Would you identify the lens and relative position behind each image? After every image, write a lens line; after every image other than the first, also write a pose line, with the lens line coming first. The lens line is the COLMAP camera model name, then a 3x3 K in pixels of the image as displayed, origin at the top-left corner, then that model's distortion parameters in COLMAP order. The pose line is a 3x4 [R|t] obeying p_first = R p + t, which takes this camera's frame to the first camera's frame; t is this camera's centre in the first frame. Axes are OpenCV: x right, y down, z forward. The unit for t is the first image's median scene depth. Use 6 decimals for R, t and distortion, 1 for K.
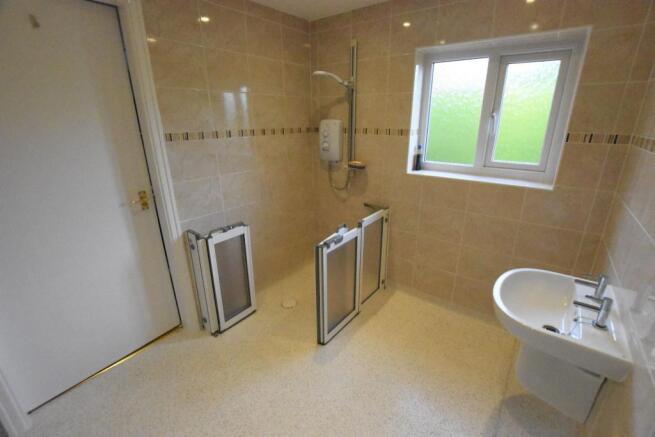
lens RADIAL K [[284.2, 0, 330.0], [0, 284.2, 219.7], [0, 0, 1]] dist [-0.036265, 0.000105]
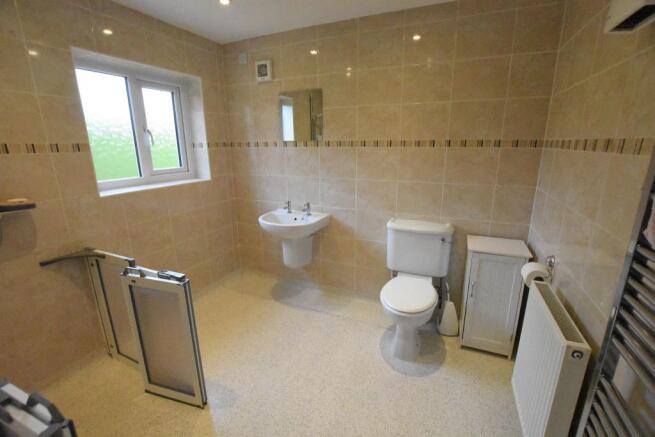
lens RADIAL K [[284.2, 0, 330.1], [0, 284.2, 217.5], [0, 0, 1]] dist [-0.036265, 0.000105]
pose [[-0.240568, -0.250045, 0.937872, -0.720452], [0.295519, 0.901508, 0.316151, -0.186912], [-0.924552, 0.353215, -0.142981, 0.581420]]
